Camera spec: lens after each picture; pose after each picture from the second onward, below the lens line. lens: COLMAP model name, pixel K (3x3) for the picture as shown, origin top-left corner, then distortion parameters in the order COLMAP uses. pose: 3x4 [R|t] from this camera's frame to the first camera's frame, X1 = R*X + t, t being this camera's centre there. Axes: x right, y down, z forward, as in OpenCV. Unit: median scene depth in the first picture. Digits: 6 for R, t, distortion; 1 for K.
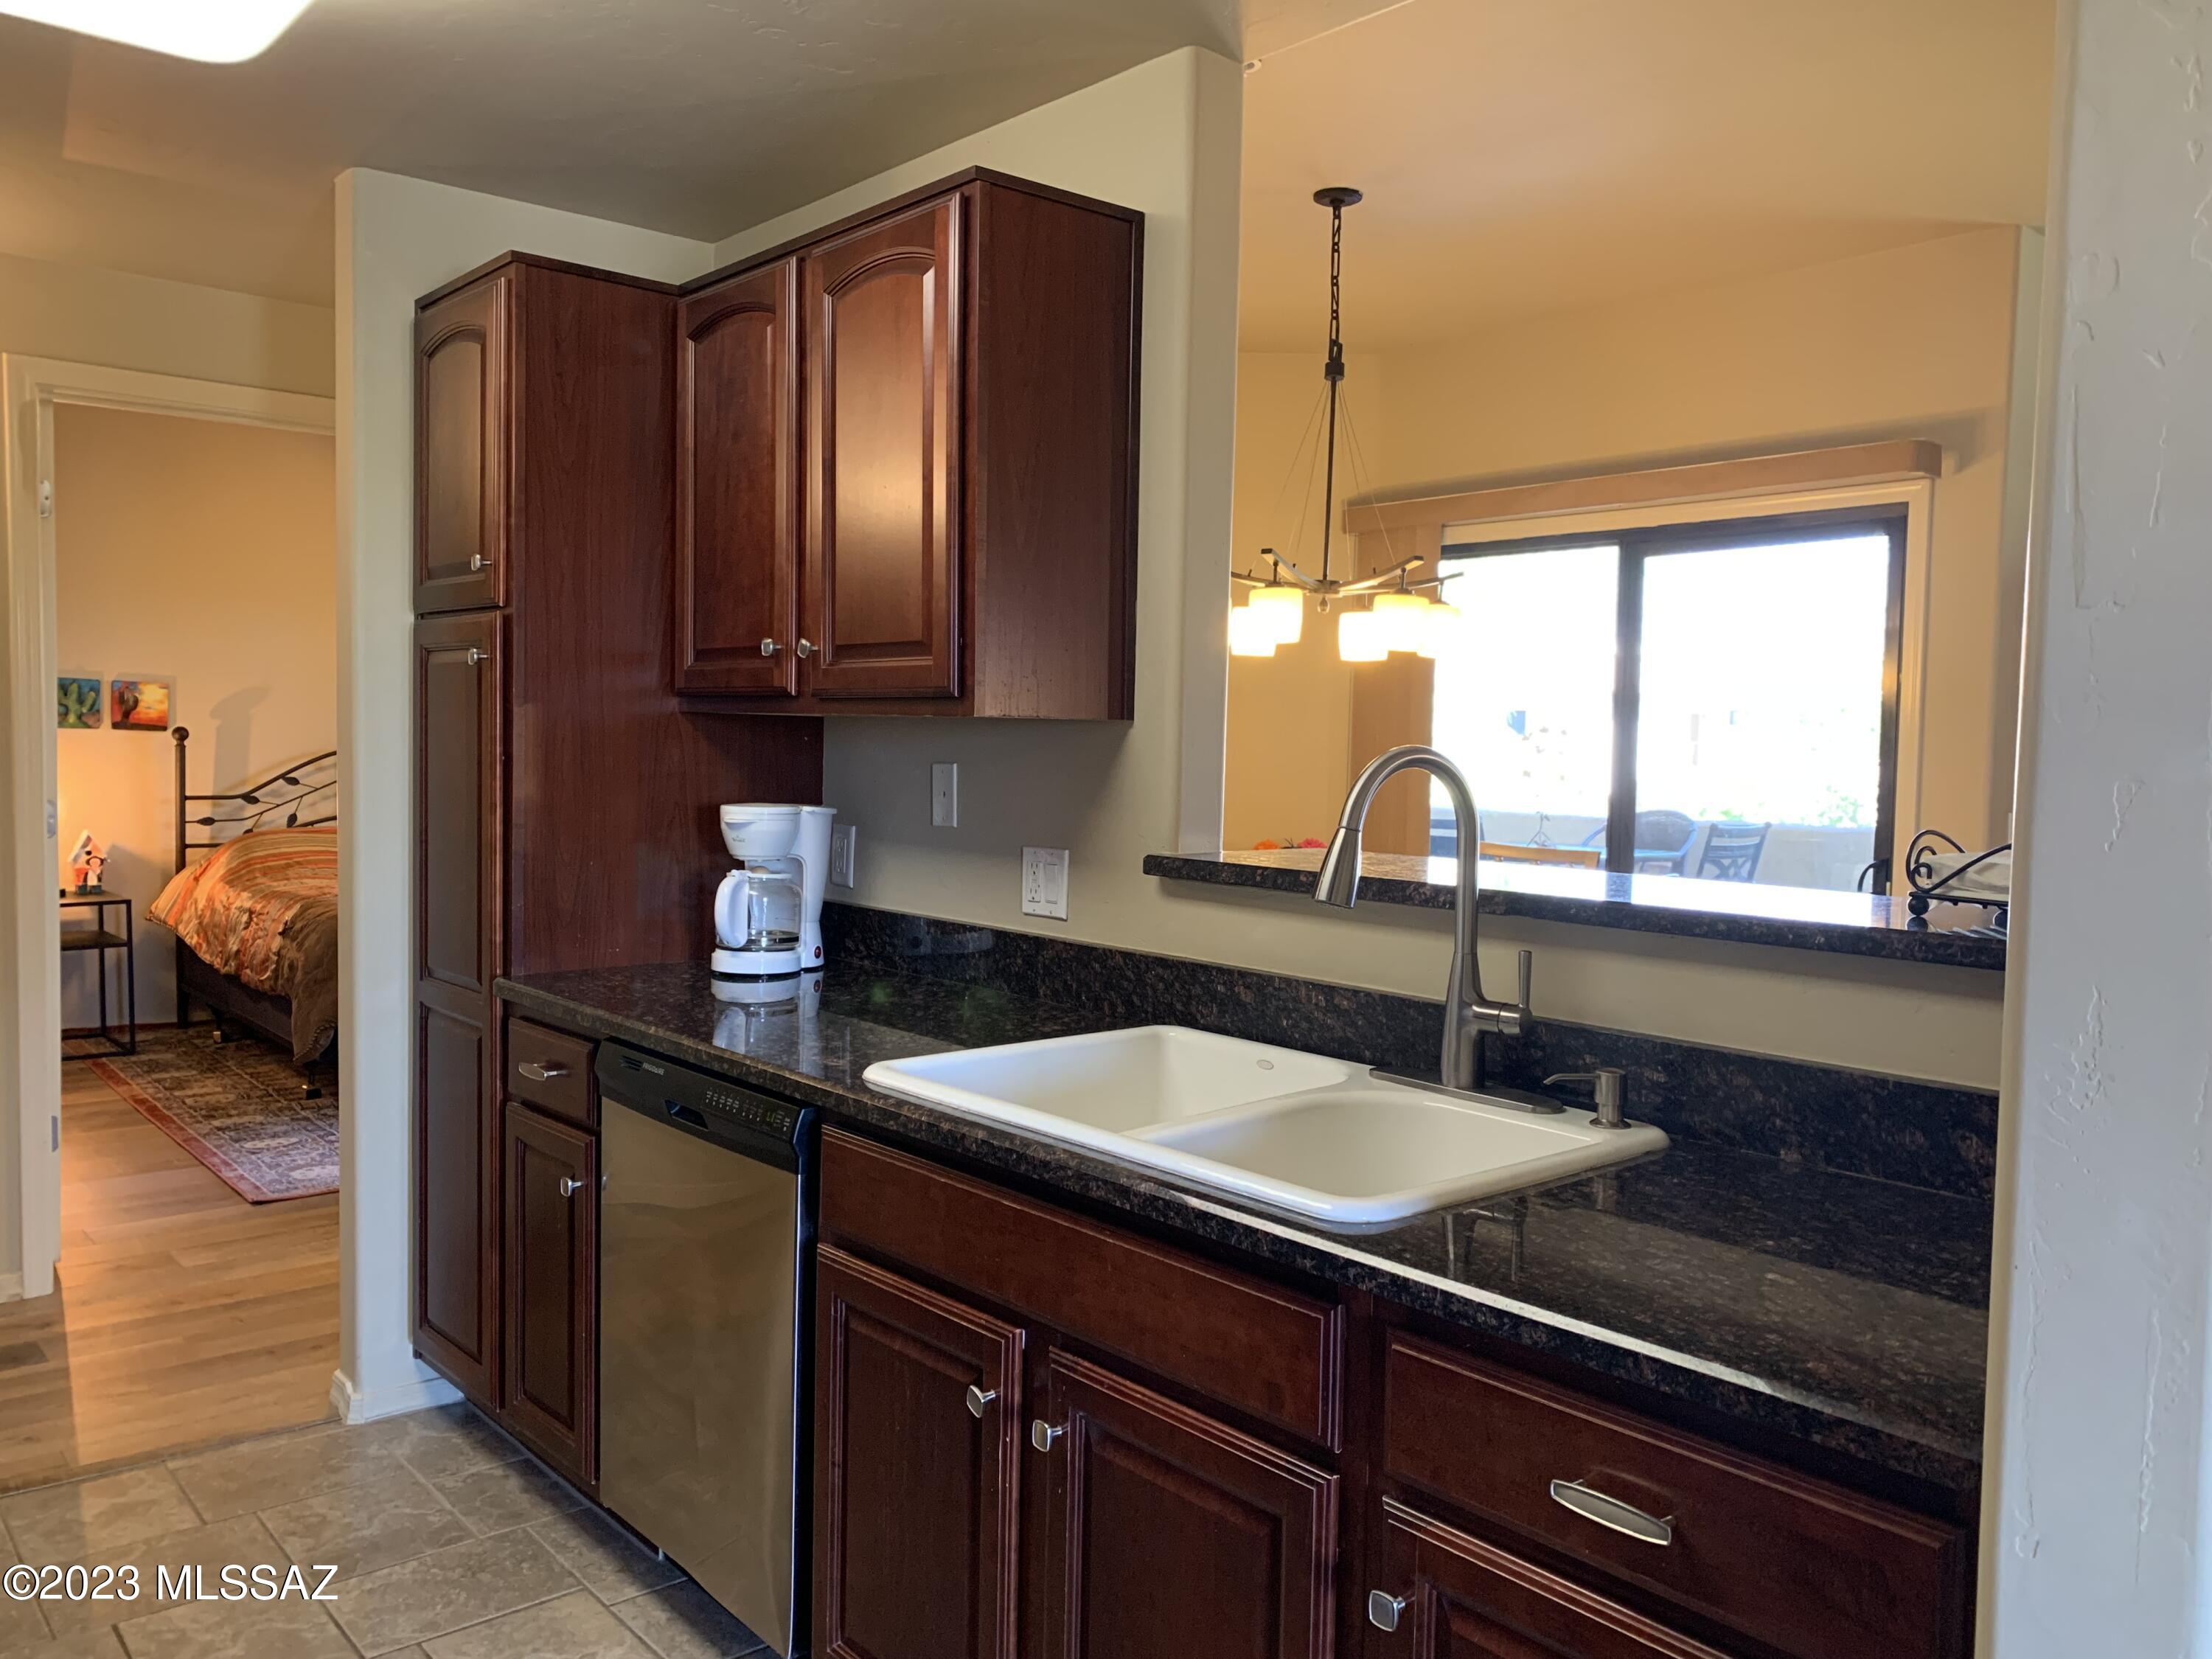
lens RADIAL K [[1708.2, 0, 1117.6], [0, 1708.2, 813.3], [0, 0, 1]] dist [0.080255, -0.073659]
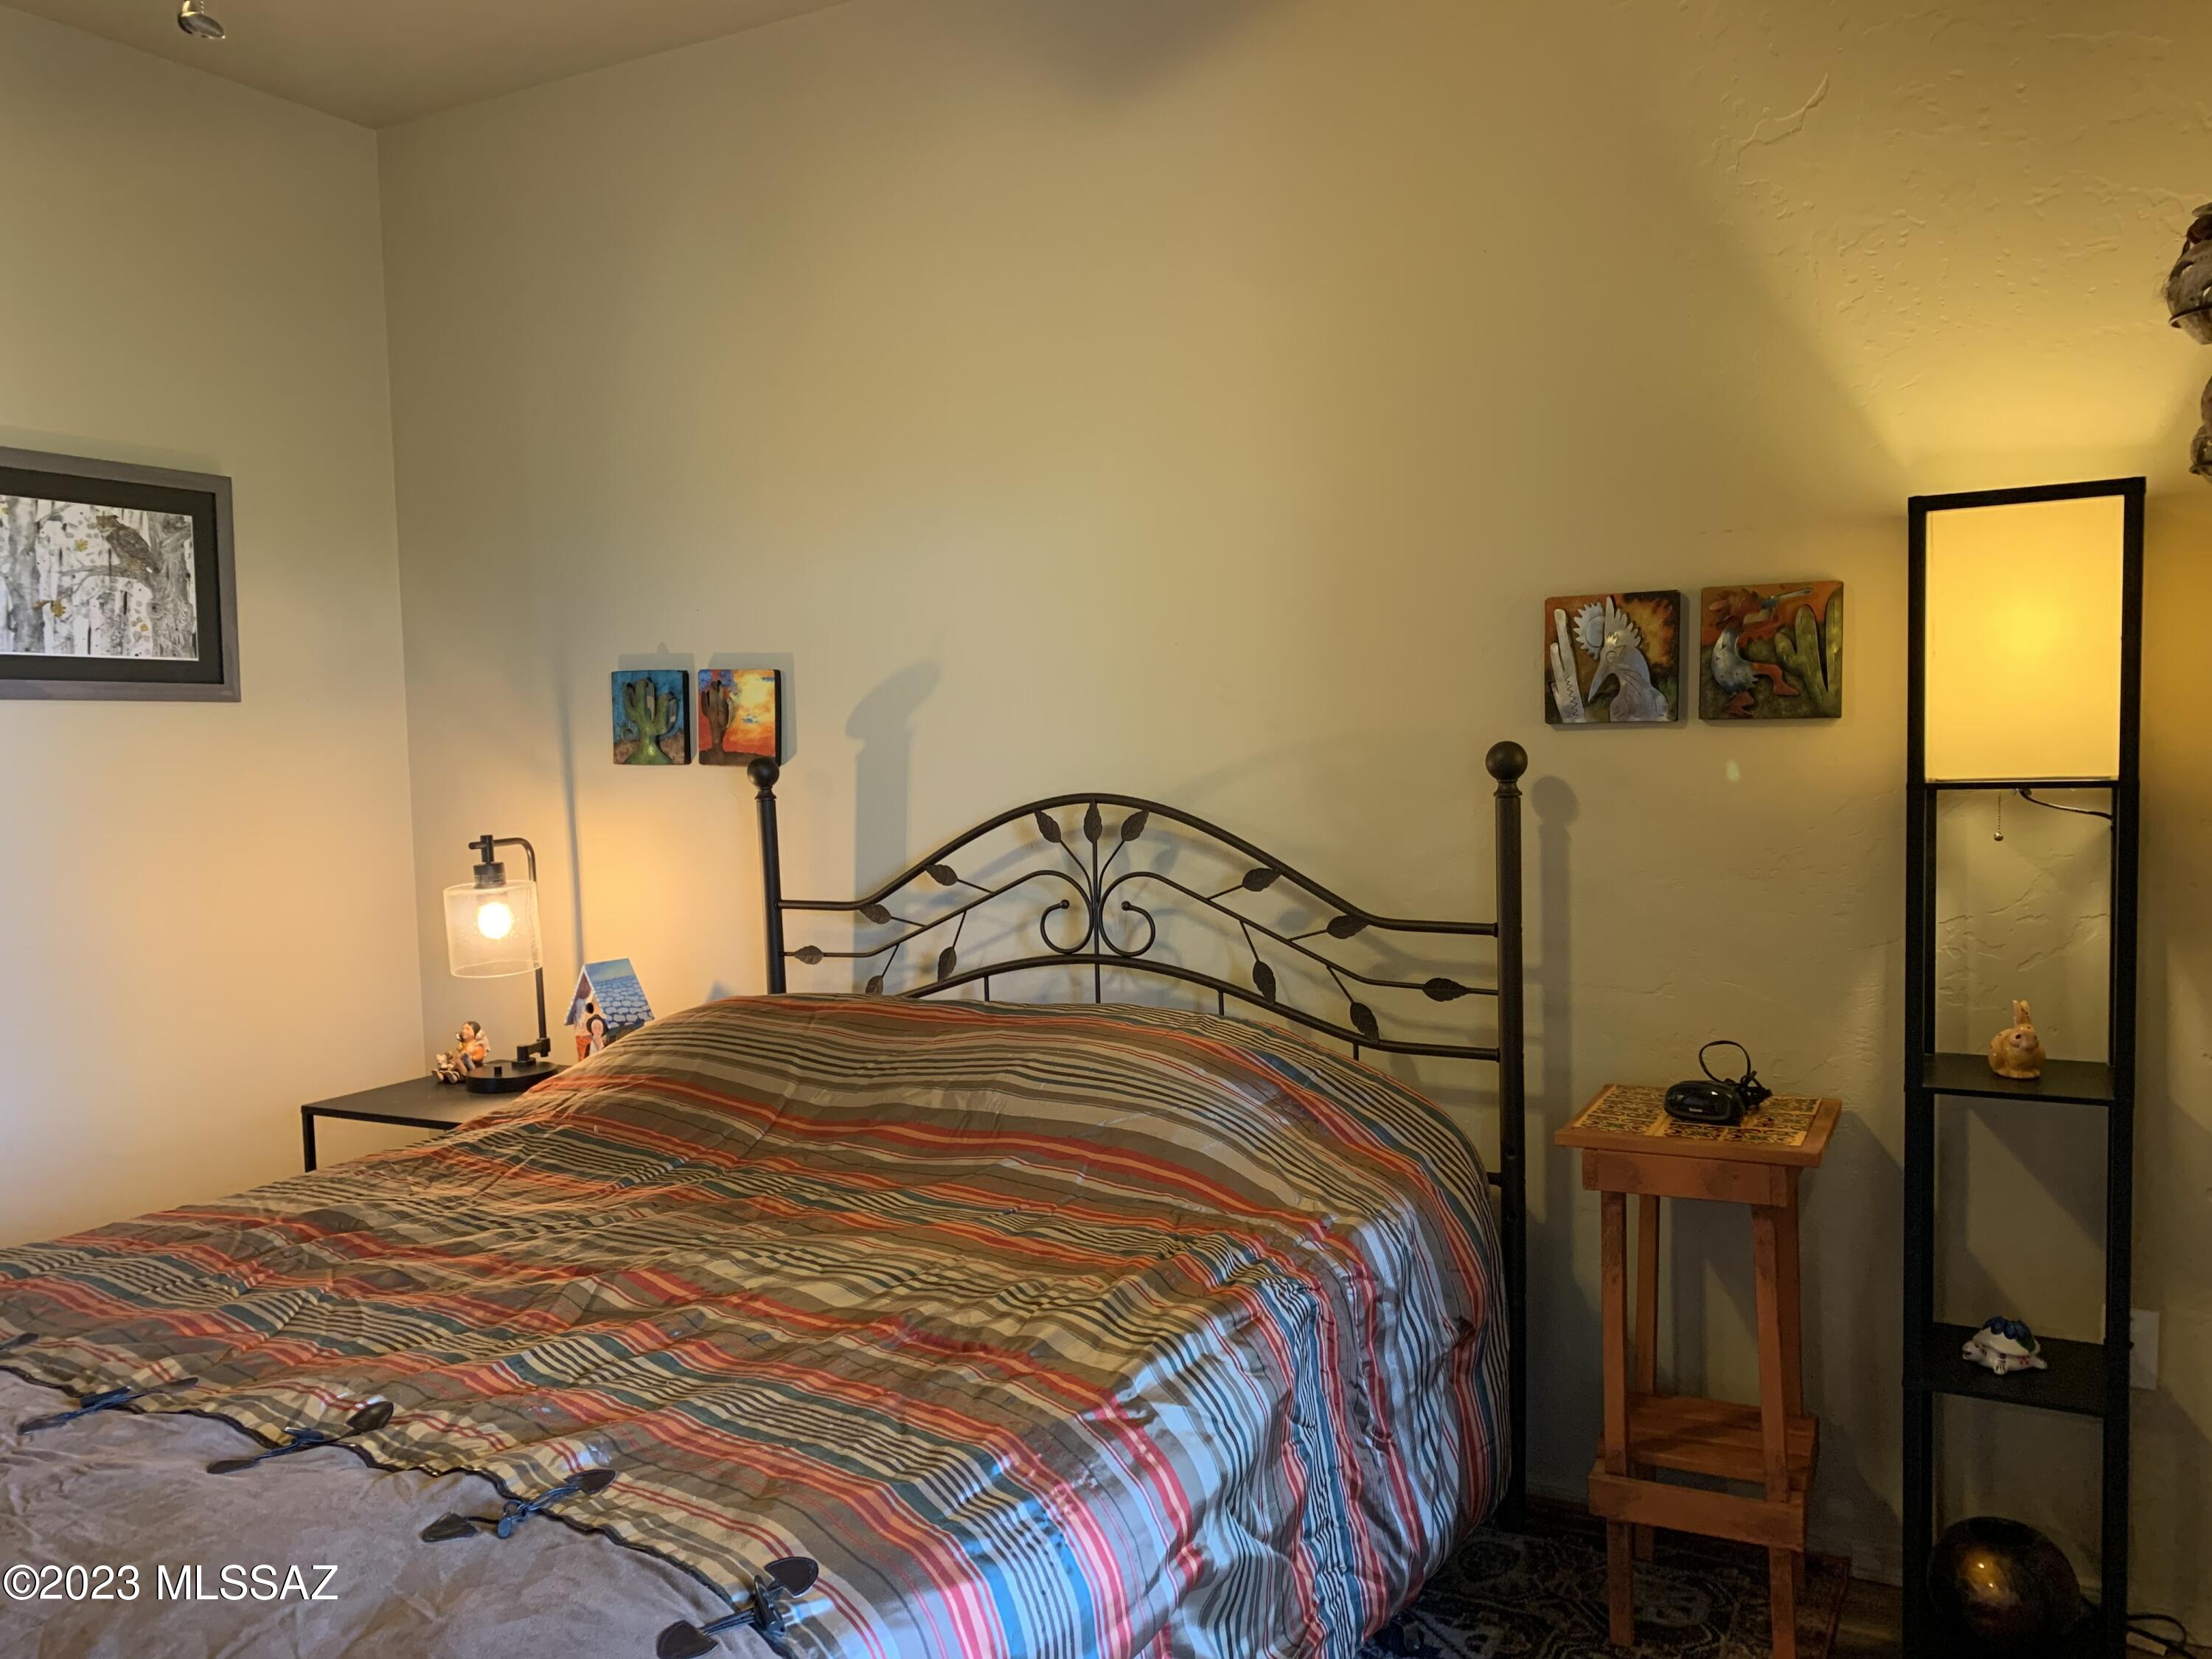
lens RADIAL K [[1708.2, 0, 1084.0], [0, 1708.2, 837.6], [0, 0, 1]] dist [0.080255, -0.073659]
pose [[0.348928, 0.035960, -0.936459, -0.061164], [-0.012962, 0.999353, 0.033545, -0.044743], [0.937060, 0.000434, 0.349169, 0.916156]]
